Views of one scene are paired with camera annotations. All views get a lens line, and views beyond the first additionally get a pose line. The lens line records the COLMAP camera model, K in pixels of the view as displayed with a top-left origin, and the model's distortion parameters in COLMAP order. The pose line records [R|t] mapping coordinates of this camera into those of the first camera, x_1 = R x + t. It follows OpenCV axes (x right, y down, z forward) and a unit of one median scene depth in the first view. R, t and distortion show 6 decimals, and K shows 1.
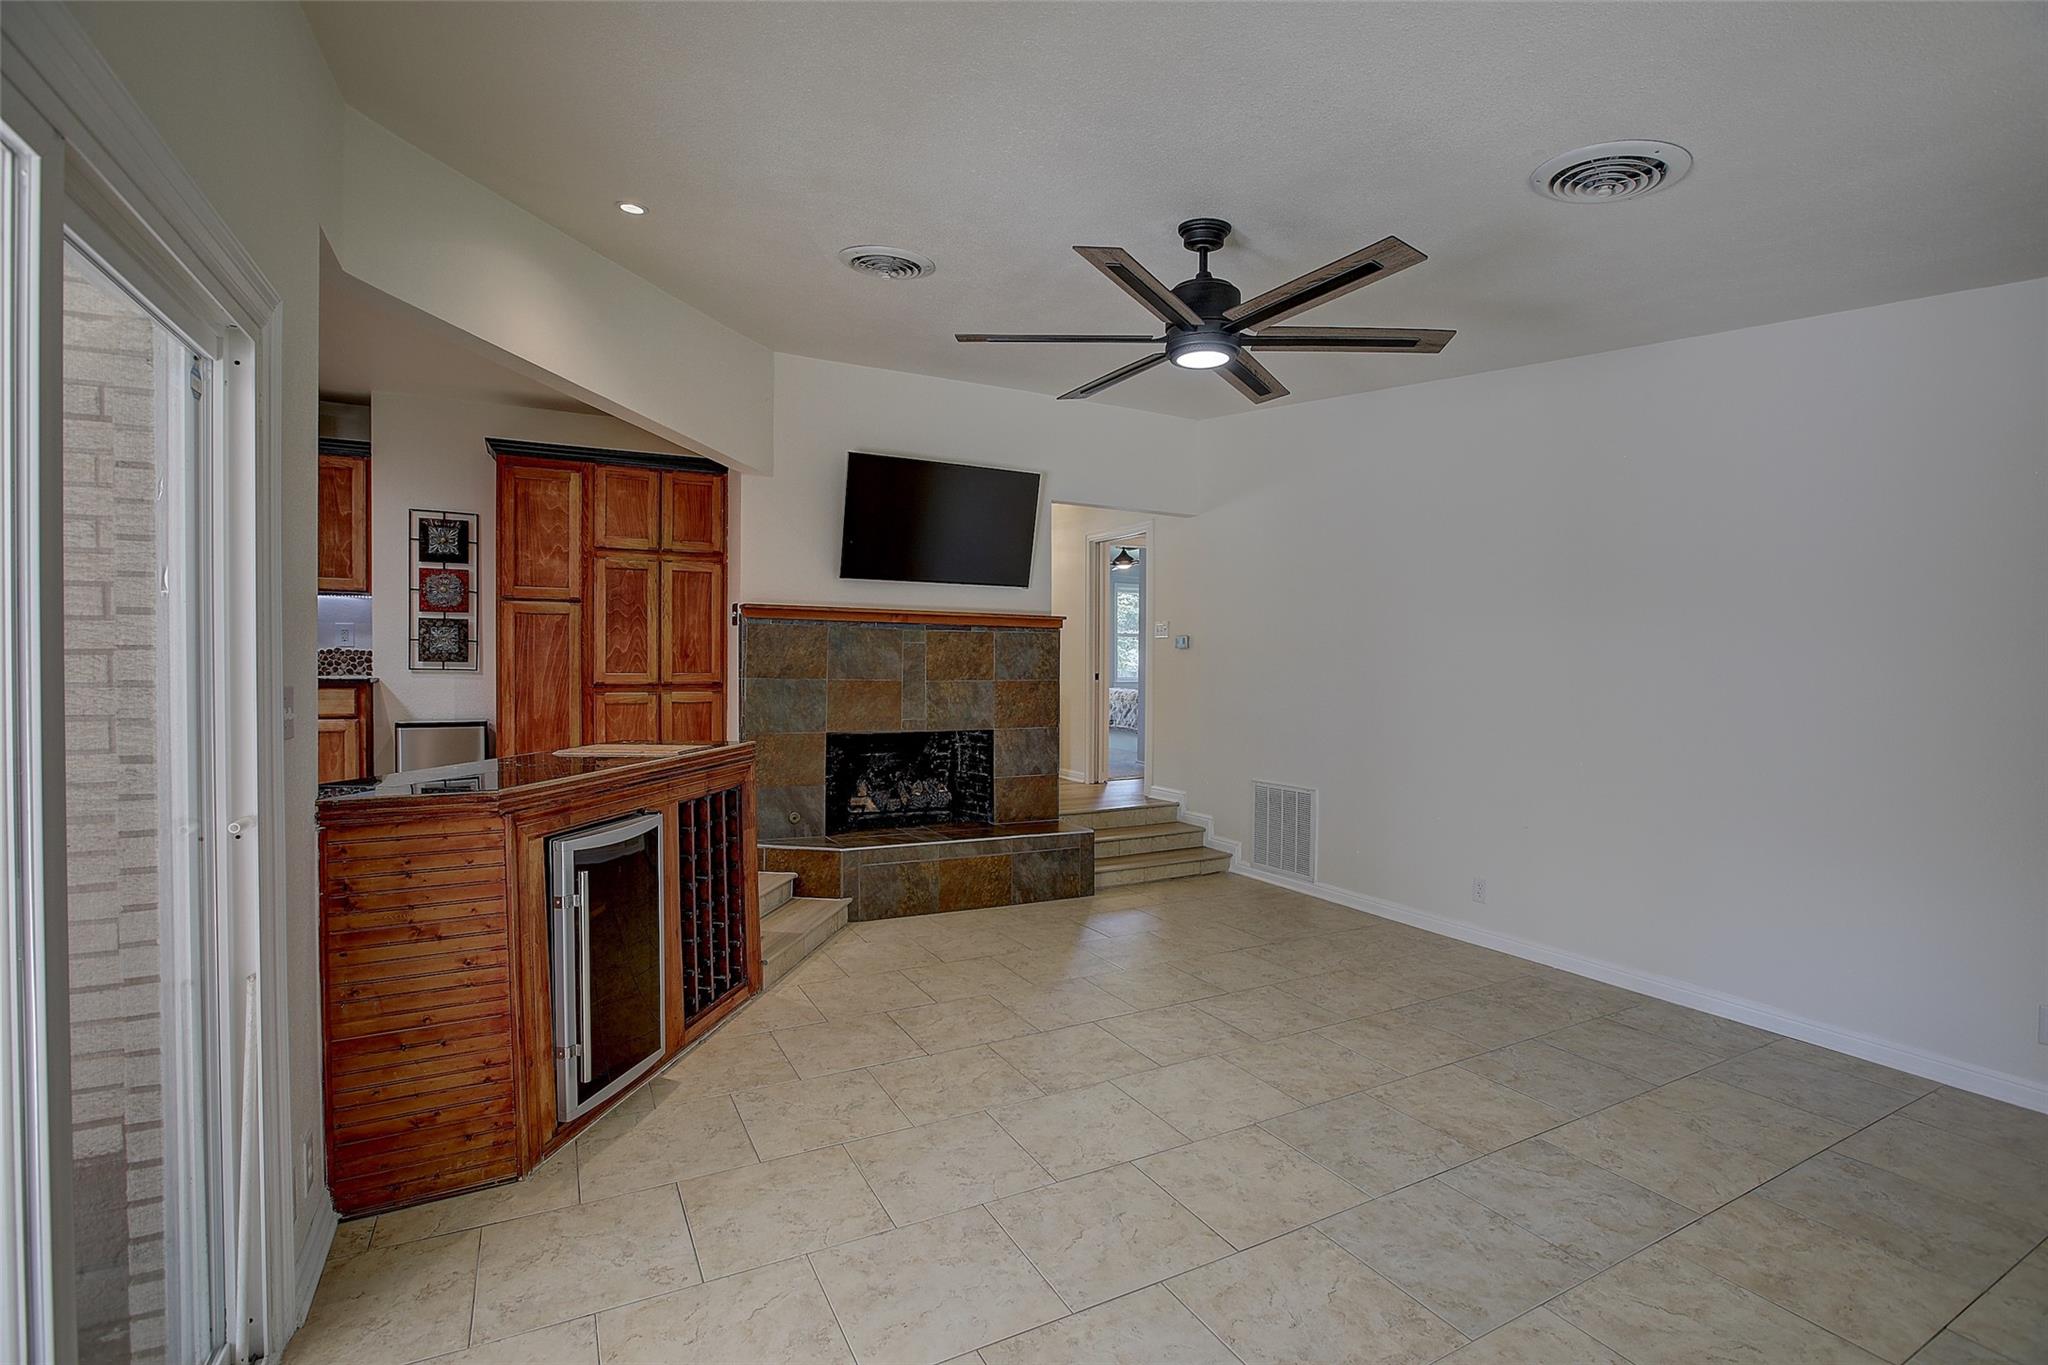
lens RADIAL K [[928.3, 0, 1024.0], [0, 928.3, 682.5], [0, 0, 1]] dist [-0.064565, 0.028318]
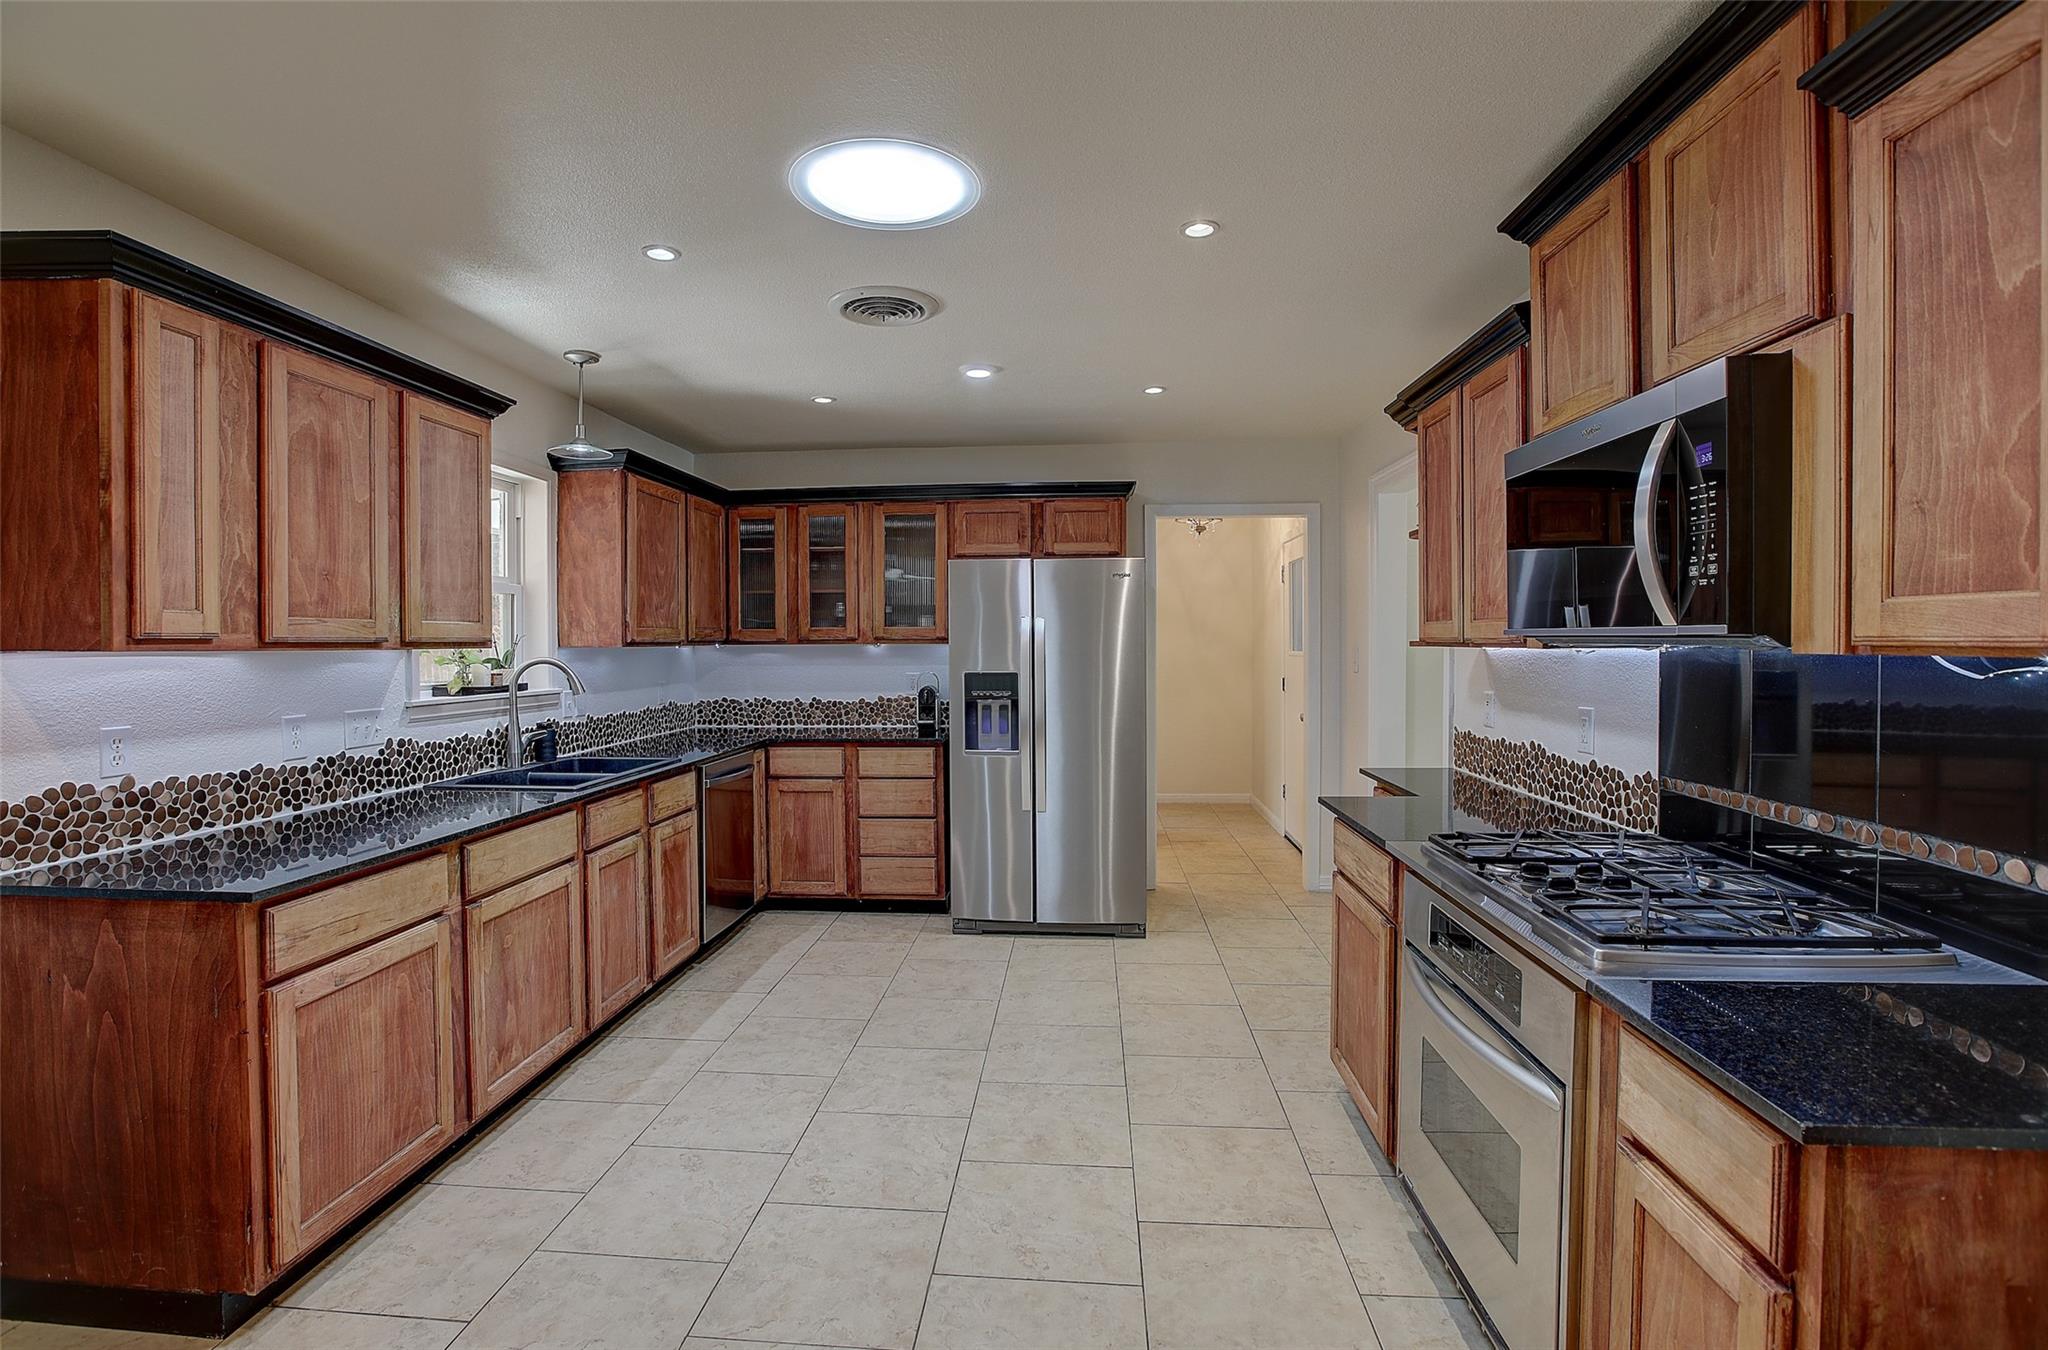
lens RADIAL K [[948.4, 0, 1008.6], [0, 948.4, 658.4], [0, 0, 1]] dist [-0.066519, 0.027270]
pose [[-0.537391, 0.013640, -0.843223, -0.425250], [-0.017145, 0.999486, 0.027095, -0.096022], [0.843159, 0.029018, -0.536881, 0.868189]]
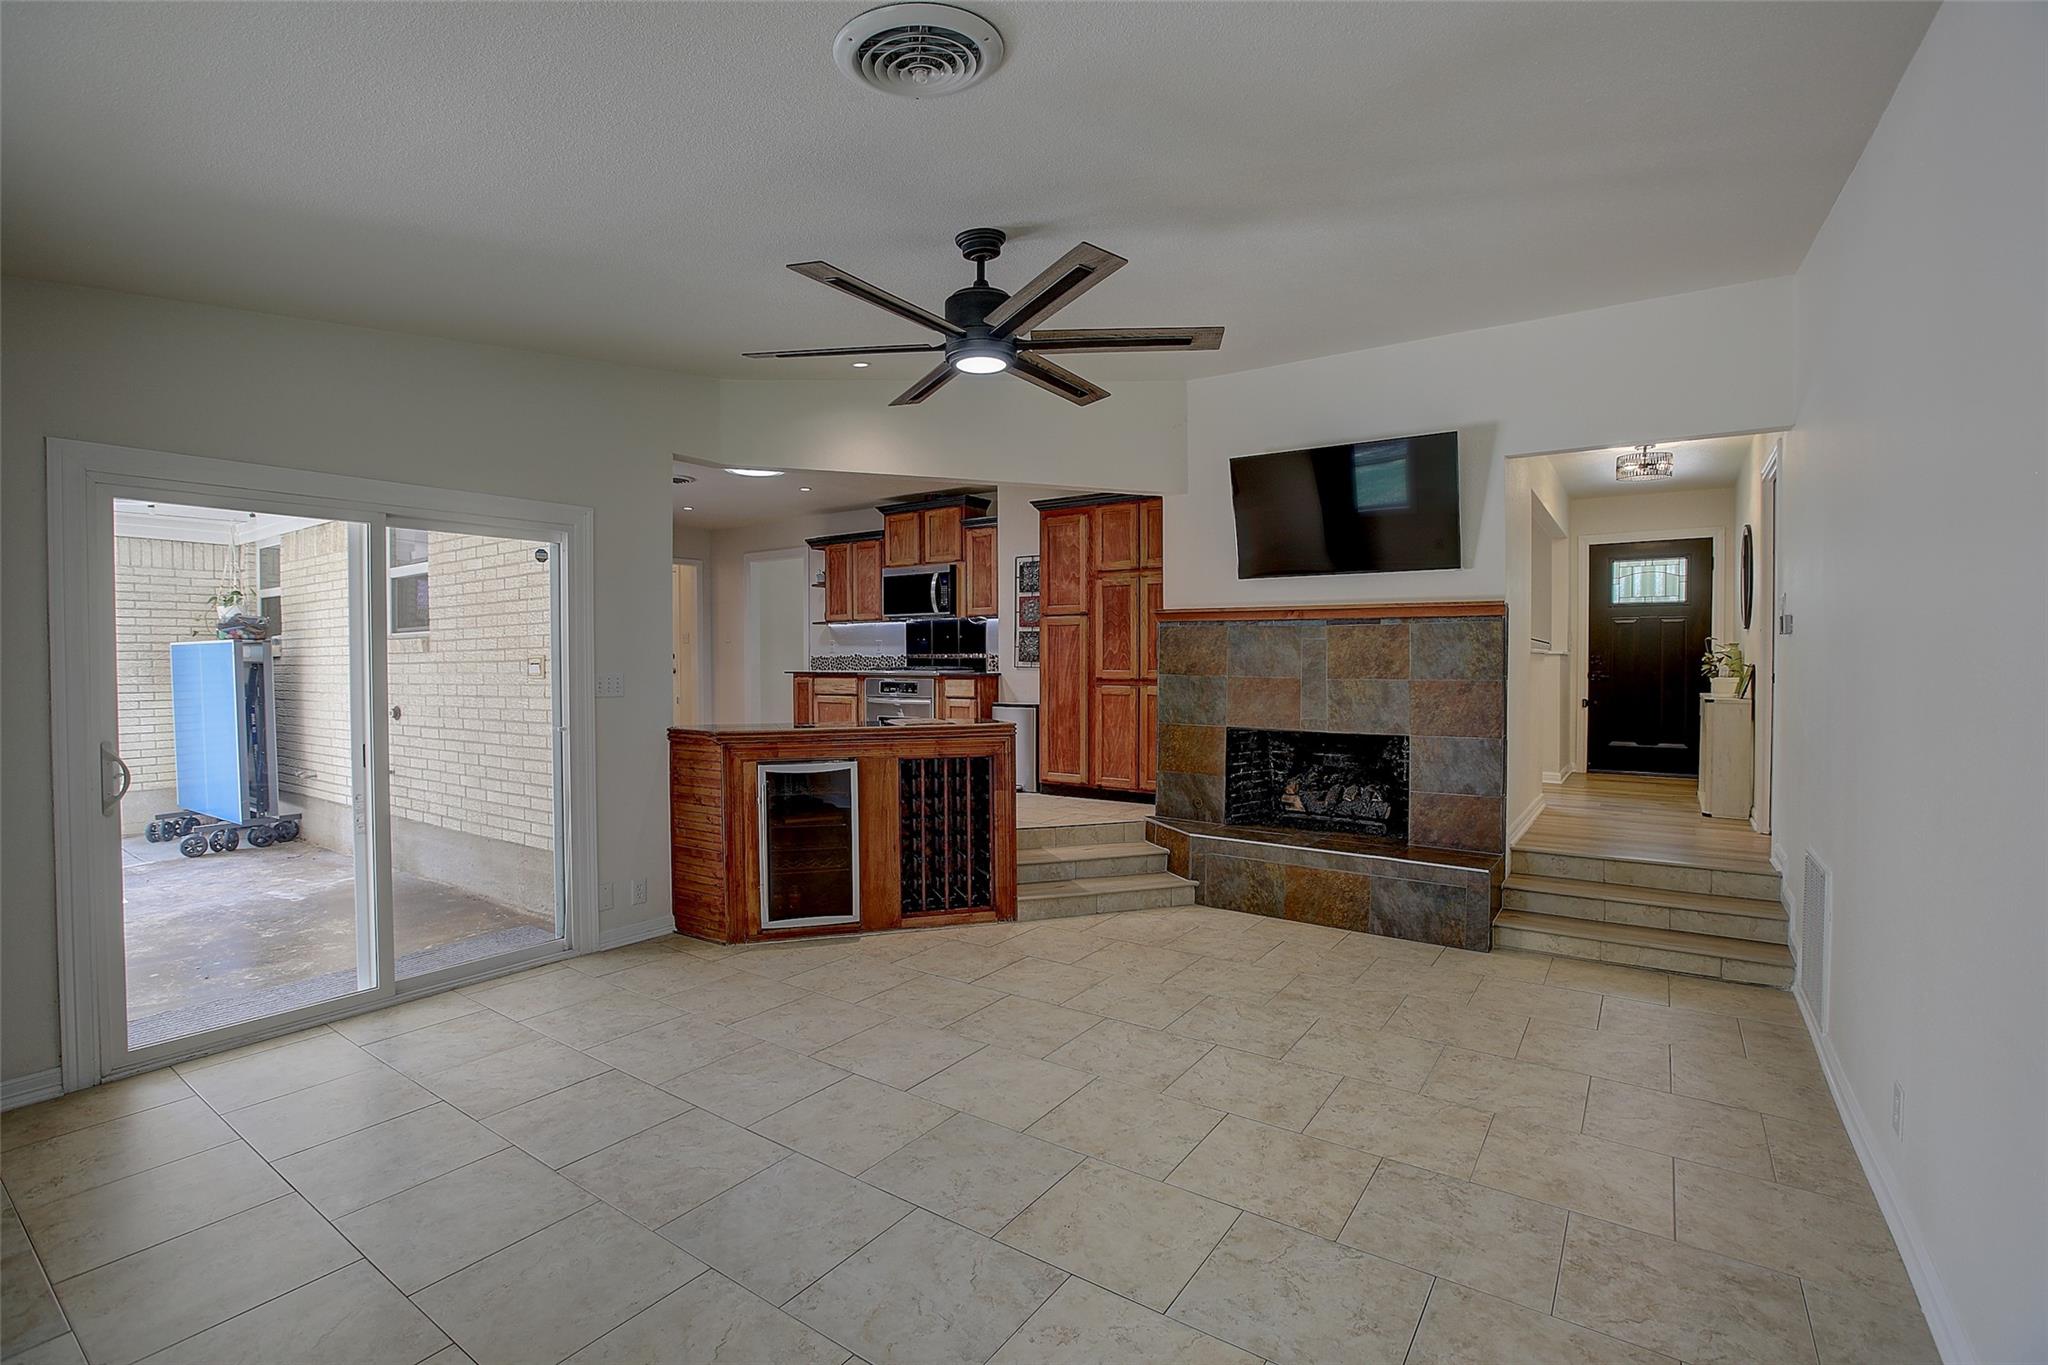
lens RADIAL K [[928.3, 0, 1024.0], [0, 928.3, 682.5], [0, 0, 1]] dist [-0.064565, 0.028318]
pose [[0.459704, 0.013366, -0.887971, 0.633543], [-0.013265, 0.999879, 0.008184, -0.002015], [0.887973, 0.008017, 0.459826, 0.315138]]
